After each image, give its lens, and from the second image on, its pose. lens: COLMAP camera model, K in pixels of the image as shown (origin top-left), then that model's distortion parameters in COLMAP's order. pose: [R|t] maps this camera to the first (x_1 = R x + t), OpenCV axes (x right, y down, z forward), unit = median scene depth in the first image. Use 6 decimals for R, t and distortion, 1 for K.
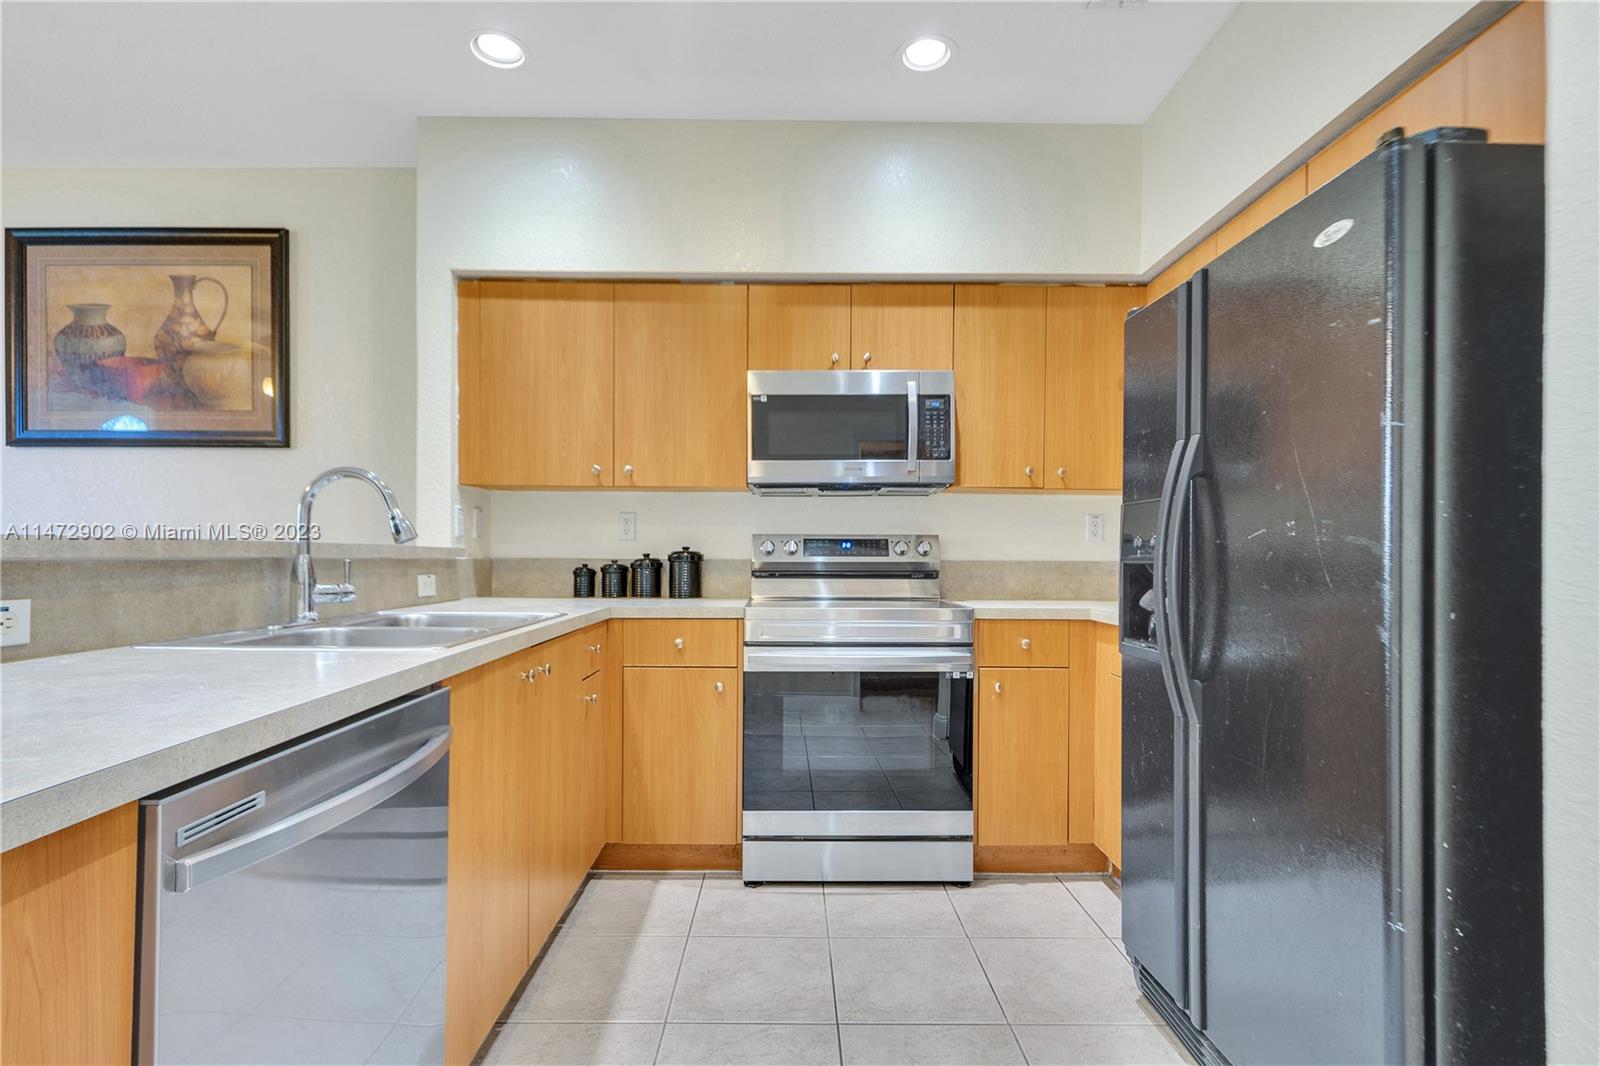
lens RADIAL K [[759.4, 0, 791.7], [0, 759.4, 561.5], [0, 0, 1]] dist [0.001102, -0.003141]
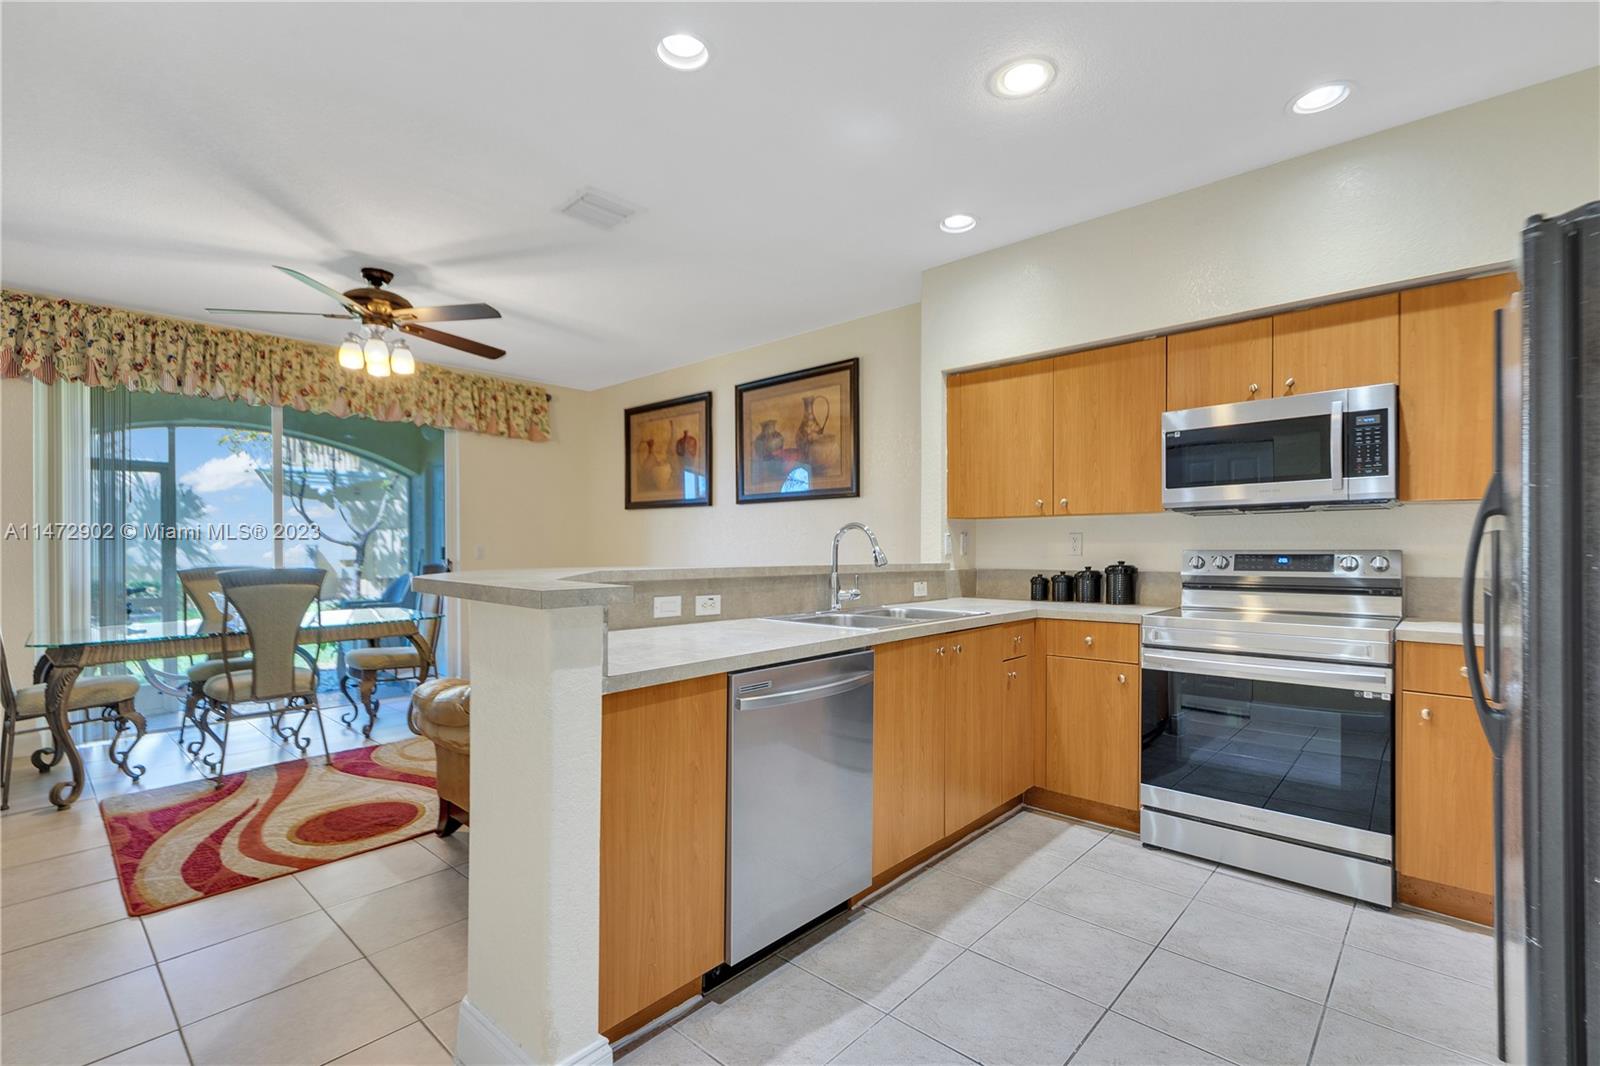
lens RADIAL K [[724.8, 0, 788.4], [0, 724.8, 552.2], [0, 0, 1]] dist [-0.000123, -0.002642]
pose [[0.723430, -0.003700, -0.690388, 0.289131], [-0.000587, 0.999982, -0.005974, -0.029211], [0.690398, 0.004727, 0.723415, -0.196757]]
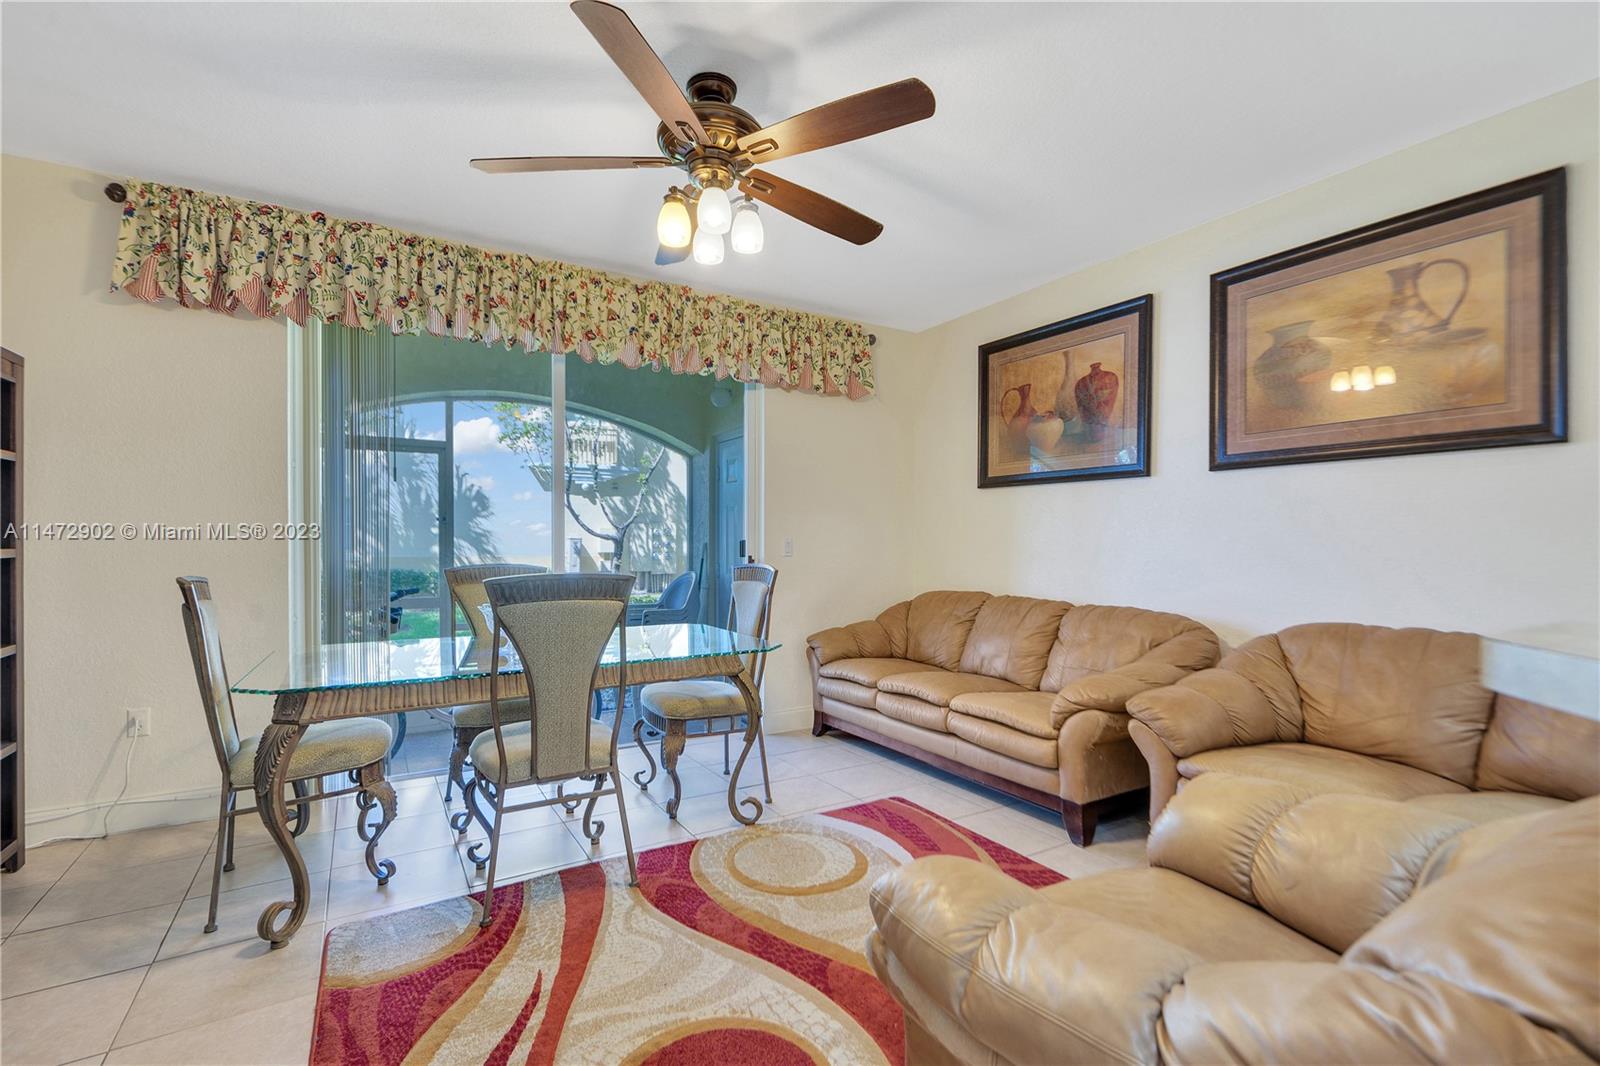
lens RADIAL K [[759.4, 0, 801.1], [0, 759.4, 545.3], [0, 0, 1]] dist [0.001102, -0.003141]
pose [[0.495812, -0.003067, -0.868424, -0.405301], [-0.006819, 0.999949, -0.007424, -0.034024], [0.868403, 0.009602, 0.495766, -0.083475]]
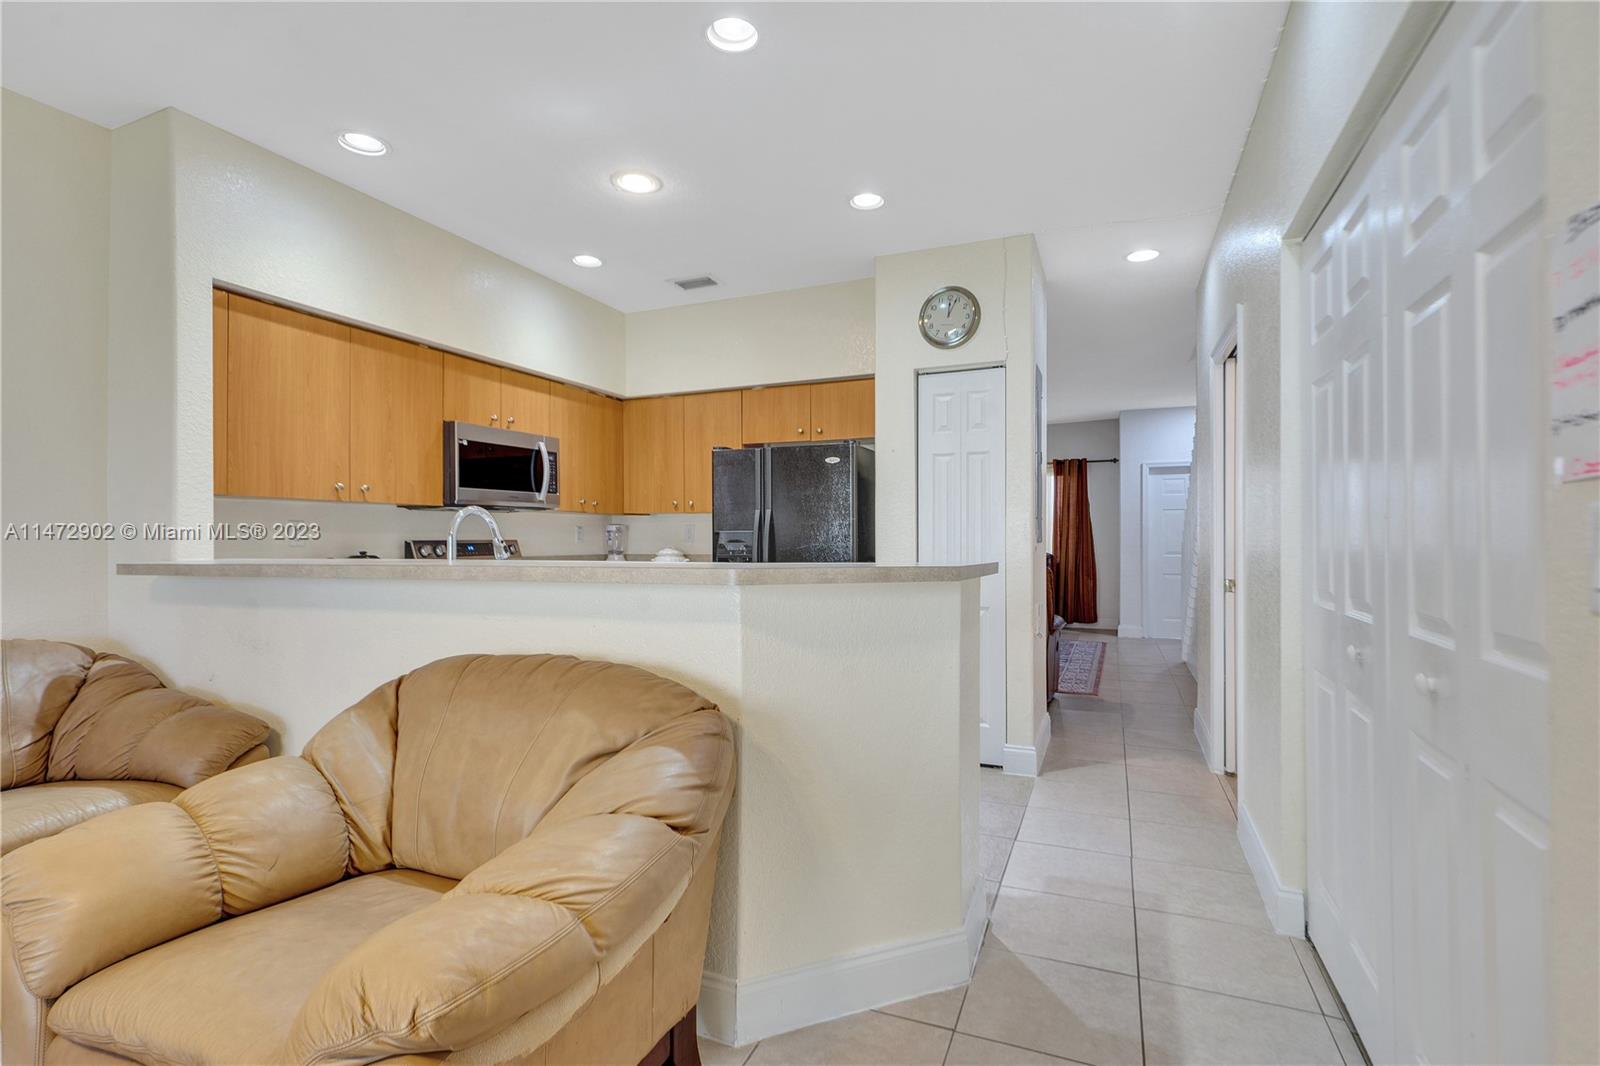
lens RADIAL K [[759.4, 0, 801.6], [0, 759.4, 537.9], [0, 0, 1]] dist [0.001102, -0.003141]
pose [[0.393408, -0.003430, 0.919358, -1.037999], [0.013613, 0.999905, -0.002095, -0.031156], [-0.919263, 0.013339, 0.393417, -0.091105]]
